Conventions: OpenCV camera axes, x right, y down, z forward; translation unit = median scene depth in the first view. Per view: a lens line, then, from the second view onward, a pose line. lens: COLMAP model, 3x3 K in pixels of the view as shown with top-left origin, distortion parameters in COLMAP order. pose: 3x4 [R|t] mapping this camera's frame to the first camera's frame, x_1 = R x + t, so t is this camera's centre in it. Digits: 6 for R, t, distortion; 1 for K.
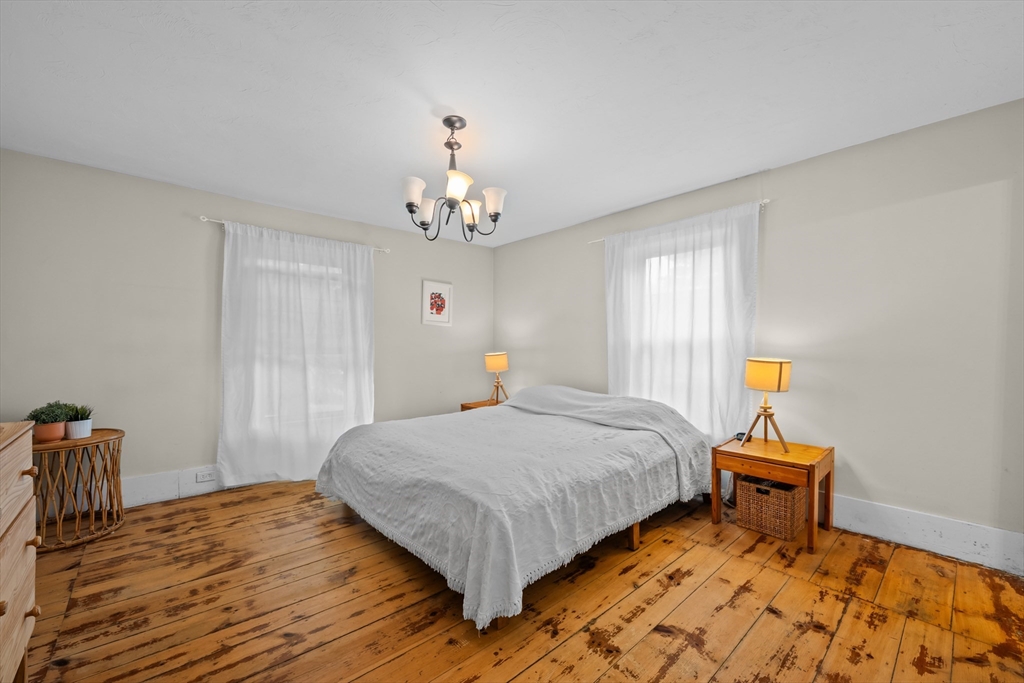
lens RADIAL K [[405.7, 0, 512.5], [0, 405.7, 347.2], [0, 0, 1]] dist [0.003437, 0.000703]
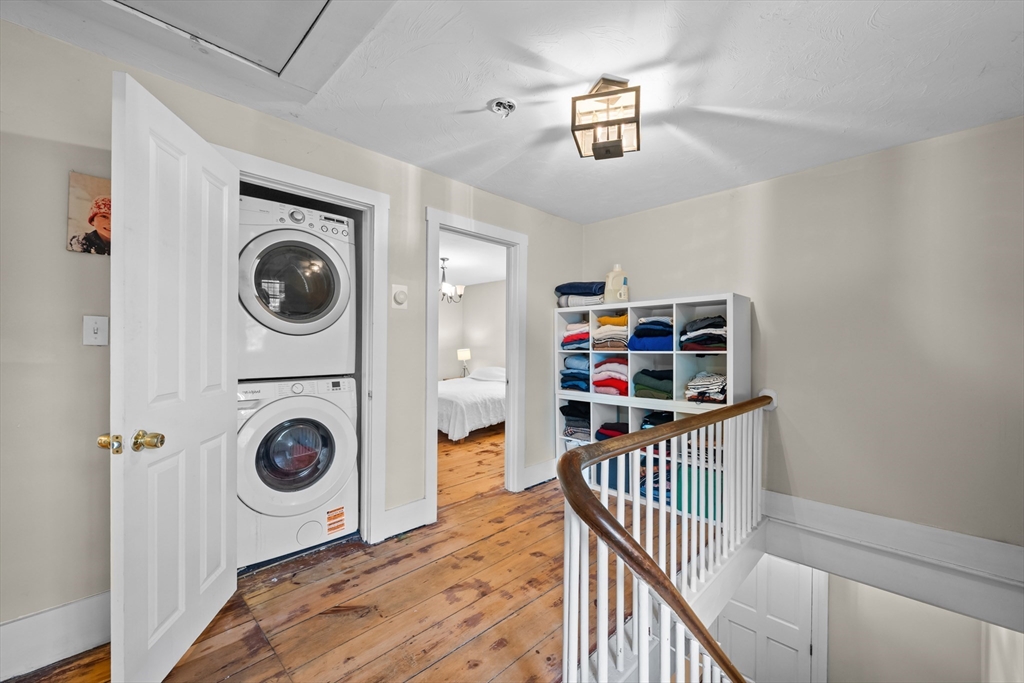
lens RADIAL K [[405.7, 0, 511.3], [0, 405.7, 343.3], [0, 0, 1]] dist [0.003437, 0.000703]
pose [[0.998126, 0.001759, 0.061160, 0.122963], [-0.001844, 0.999997, 0.001328, -0.026225], [-0.061157, -0.001438, 0.998127, -1.592347]]
